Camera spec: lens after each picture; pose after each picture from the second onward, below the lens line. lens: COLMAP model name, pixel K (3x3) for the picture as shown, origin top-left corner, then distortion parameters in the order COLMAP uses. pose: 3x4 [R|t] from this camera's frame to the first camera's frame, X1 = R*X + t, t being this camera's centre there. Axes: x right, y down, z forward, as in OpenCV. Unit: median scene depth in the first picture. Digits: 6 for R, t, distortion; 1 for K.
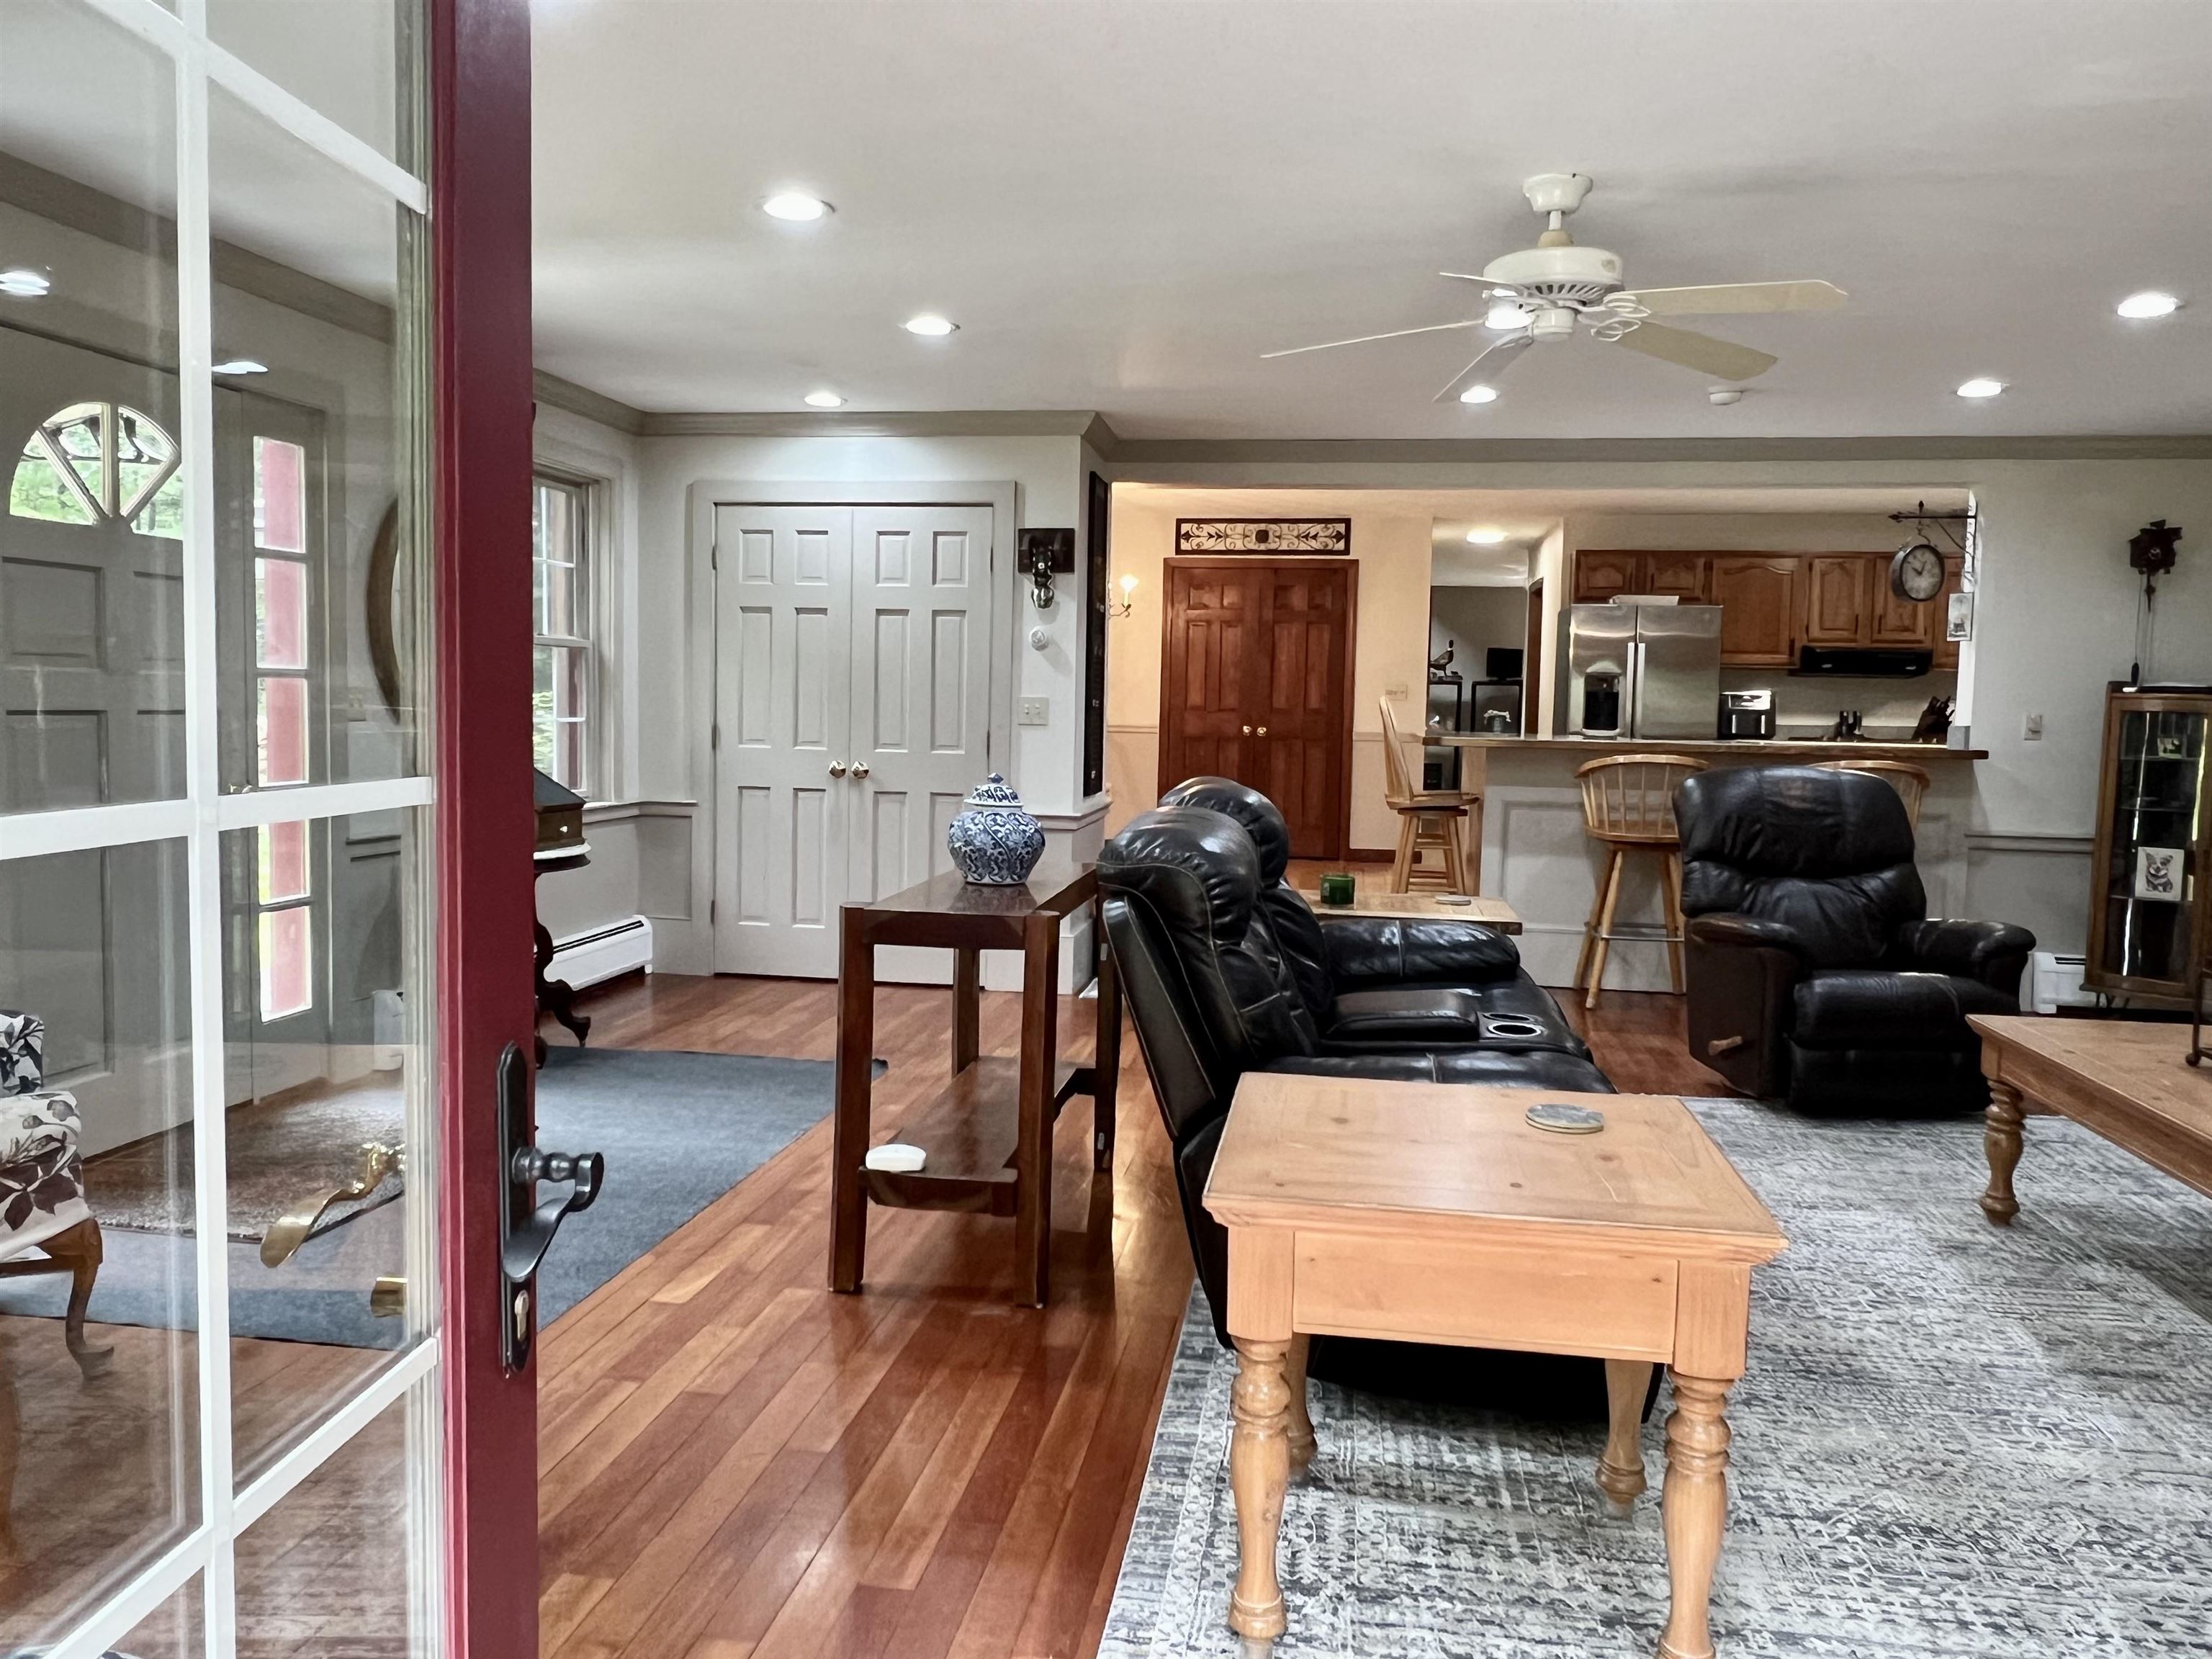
lens RADIAL K [[1563.5, 0, 1125.7], [0, 1563.5, 839.3], [0, 0, 1]] dist [0.000299, -0.002961]
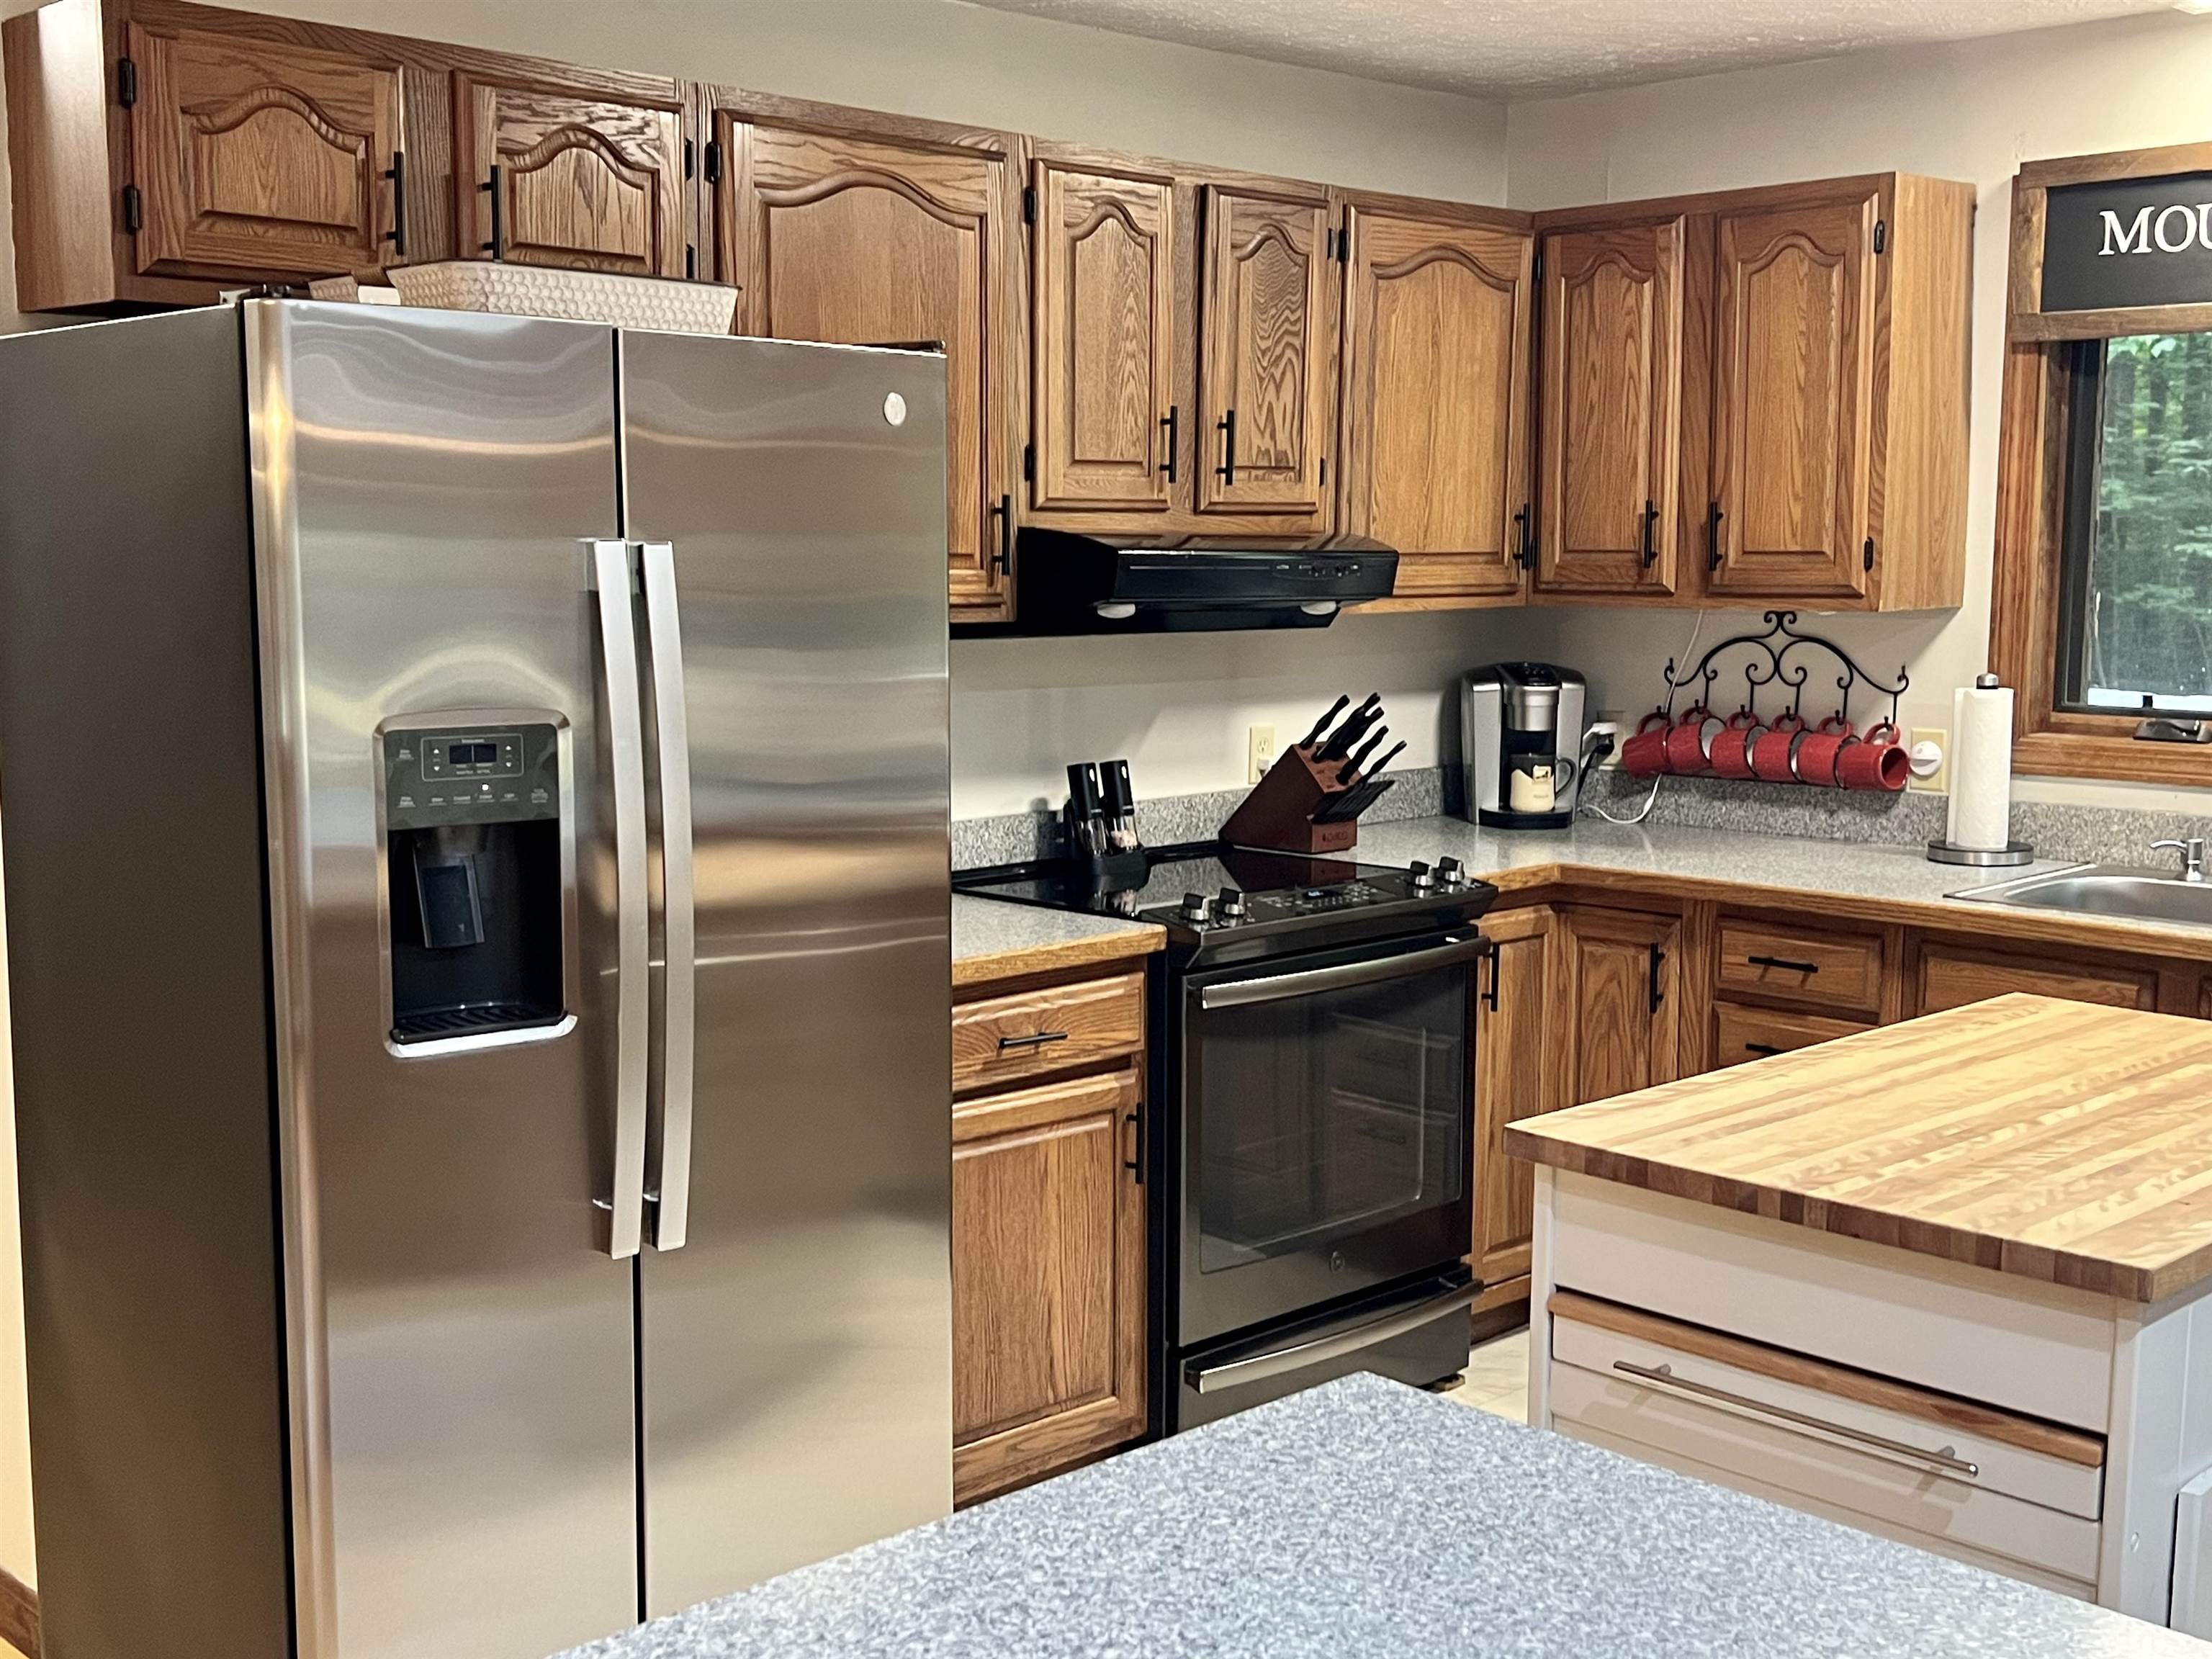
lens RADIAL K [[2487.9, 0, 1104.9], [0, 2487.9, 871.7], [0, 0, 1]] dist [0.039998, 0.000000]
pose [[0.595416, -0.129167, 0.792966, 0.180037], [0.079032, 0.991621, 0.102183, -0.158634], [-0.799521, 0.001828, 0.600635, 1.091705]]
